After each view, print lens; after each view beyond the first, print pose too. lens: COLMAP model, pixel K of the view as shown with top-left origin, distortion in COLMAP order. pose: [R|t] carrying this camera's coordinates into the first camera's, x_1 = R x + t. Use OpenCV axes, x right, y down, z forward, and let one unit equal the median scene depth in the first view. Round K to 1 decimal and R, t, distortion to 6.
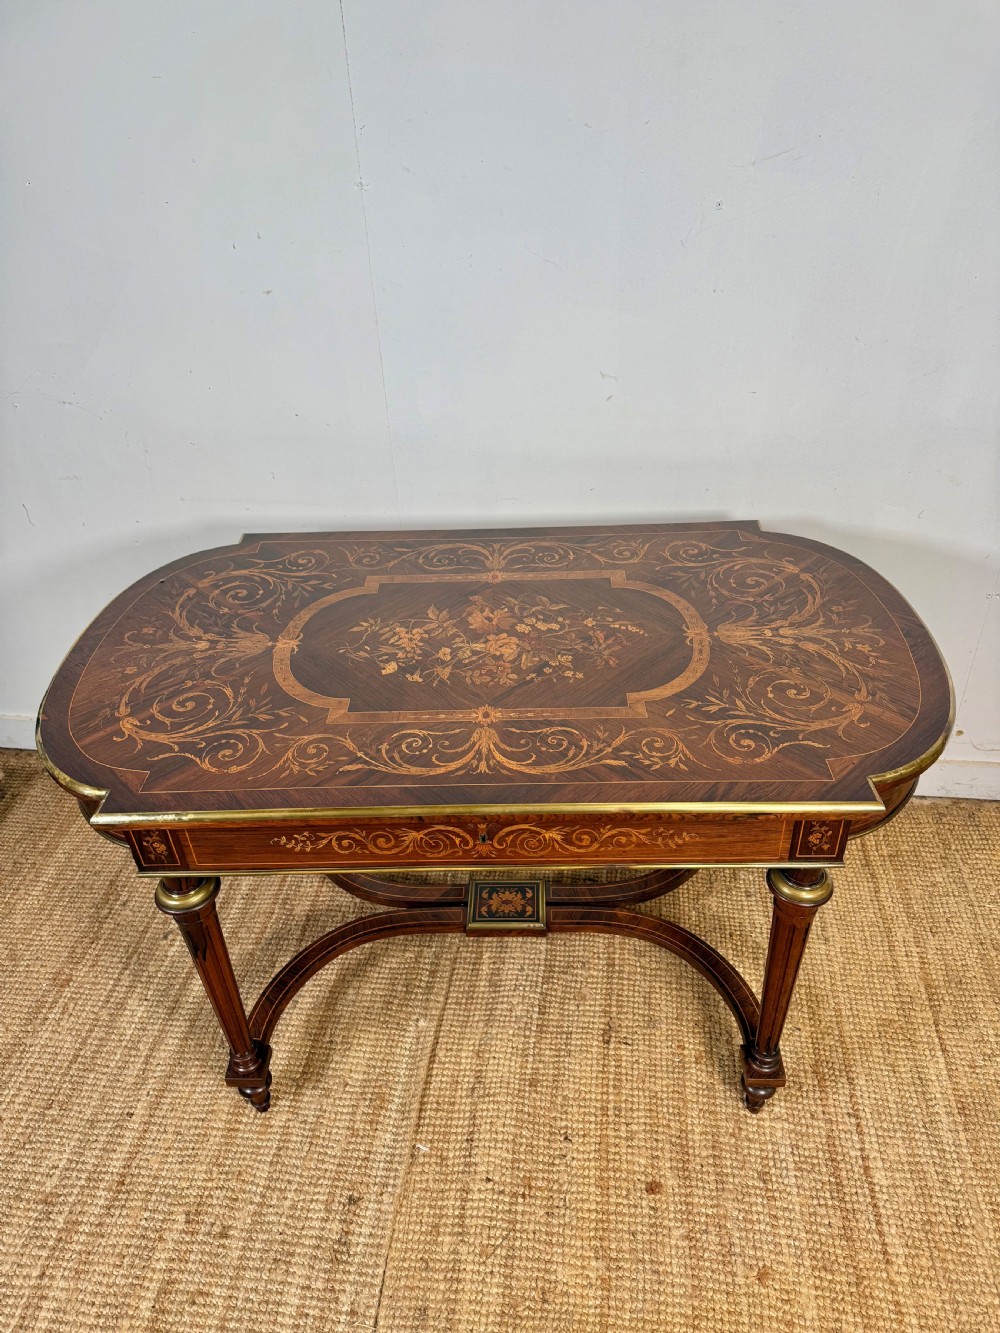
lens RADIAL K [[944.3, 0, 507.8], [0, 944.3, 673.8], [0, 0, 1]] dist [0.069032, -0.080052]
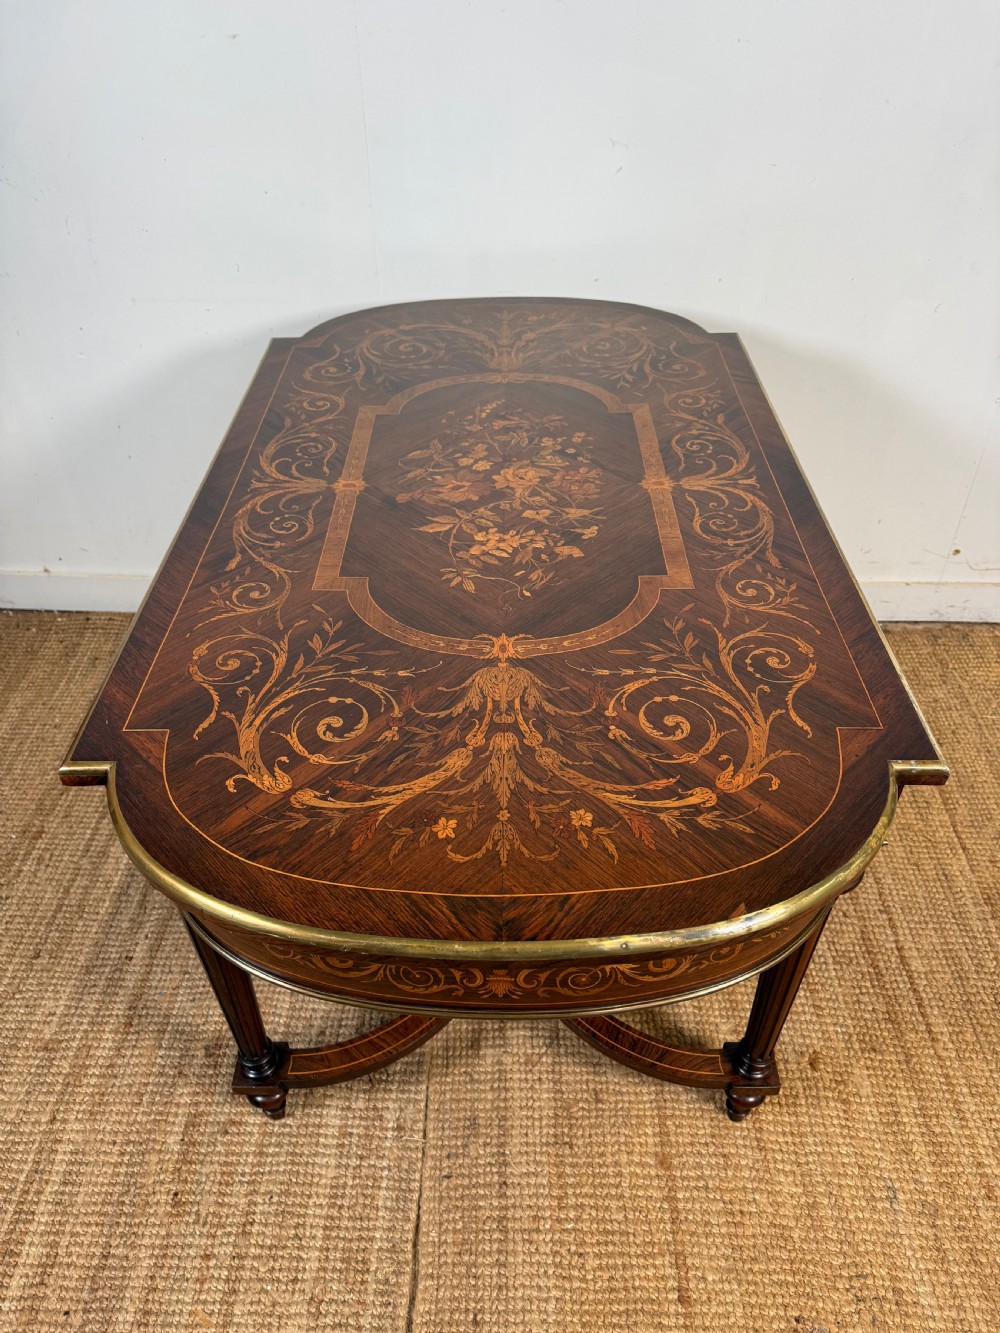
lens RADIAL K [[944.3, 0, 506.9], [0, 944.3, 672.1], [0, 0, 1]] dist [0.069032, -0.080052]
pose [[-0.019882, -0.615942, 0.787541, -0.694251], [0.593986, 0.626337, 0.504859, -0.317299], [-0.804230, 0.477826, 0.353408, 0.736720]]
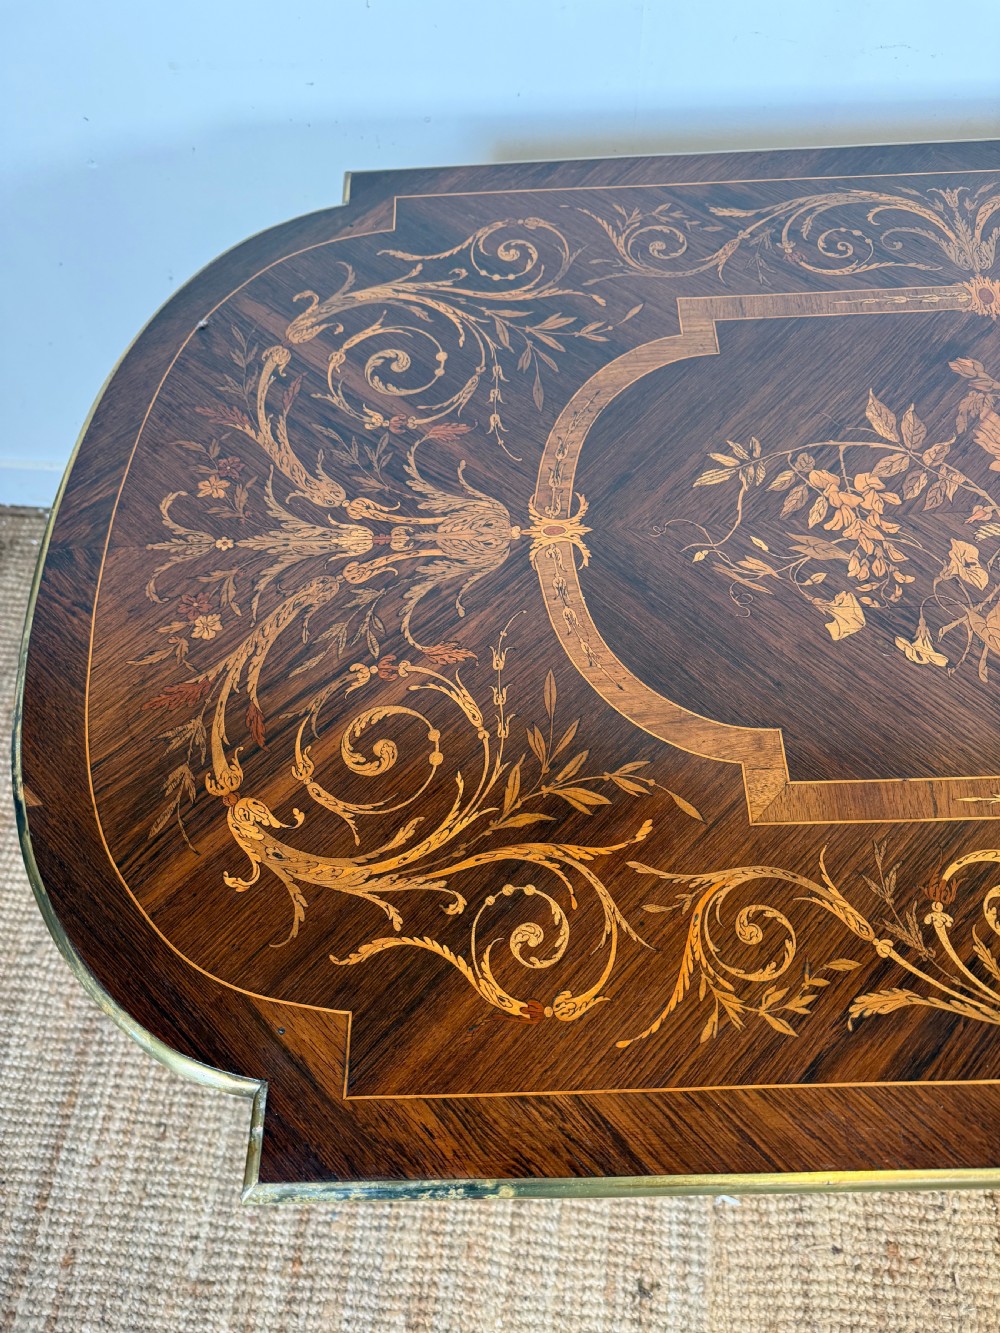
lens RADIAL K [[944.3, 0, 508.0], [0, 944.3, 671.5], [0, 0, 1]] dist [0.069032, -0.080052]
pose [[0.999274, -0.035166, 0.014680, -0.247351], [0.025073, 0.896840, 0.441643, -0.150905], [-0.028697, -0.440955, 0.897071, 0.564146]]
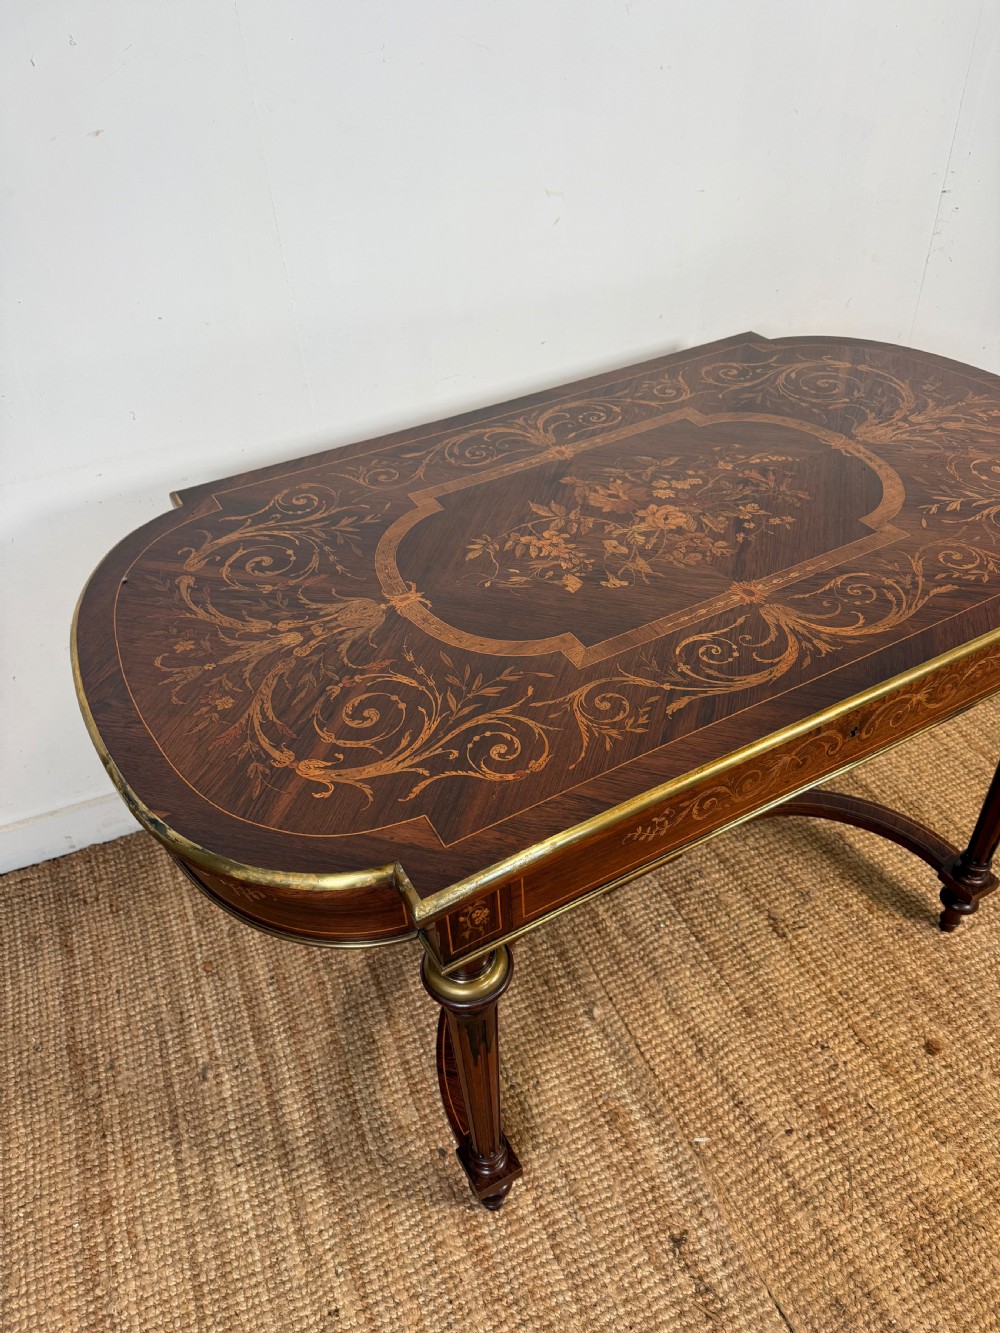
lens RADIAL K [[944.3, 0, 505.5], [0, 944.3, 673.5], [0, 0, 1]] dist [0.069032, -0.080052]
pose [[0.862321, -0.324805, 0.388463, -0.432284], [0.301646, 0.945695, 0.121121, -0.039537], [-0.406708, 0.012733, 0.913469, 0.309222]]
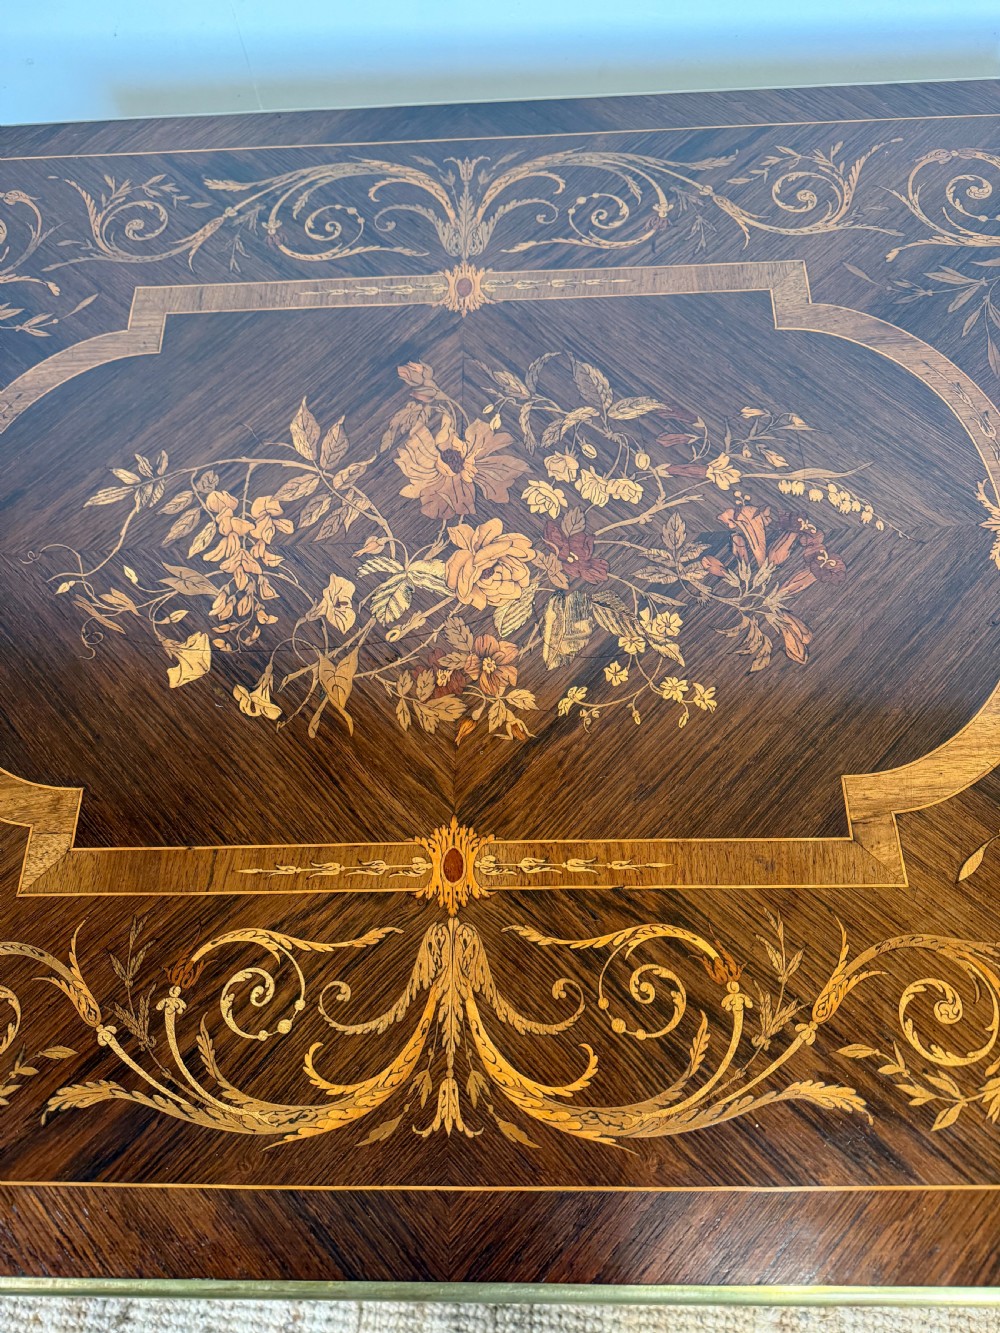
lens RADIAL K [[944.3, 0, 502.2], [0, 944.3, 674.2], [0, 0, 1]] dist [0.069032, -0.080052]
pose [[0.999697, -0.024380, -0.003464, -0.000815], [0.022690, 0.857341, 0.514248, -0.172519], [-0.009568, -0.514171, 0.857634, 0.603919]]
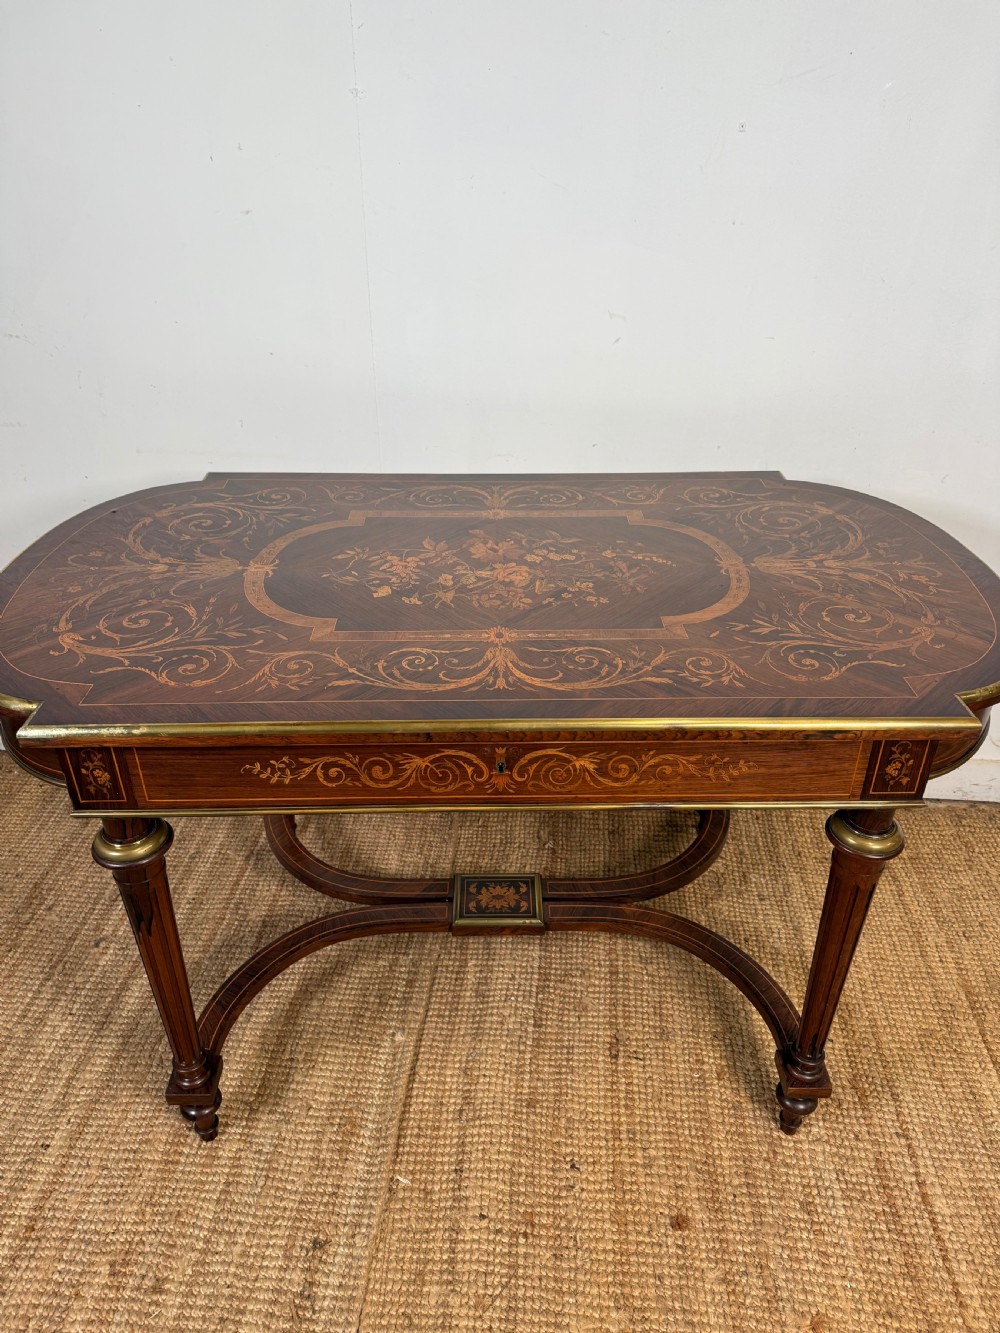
lens RADIAL K [[944.3, 0, 505.1], [0, 944.3, 672.7], [0, 0, 1]] dist [0.069032, -0.080052]
pose [[0.998355, 0.016565, 0.054883, -0.053313], [-0.012088, 0.996646, -0.080934, 0.122012], [-0.056040, 0.080137, 0.995207, 0.129154]]
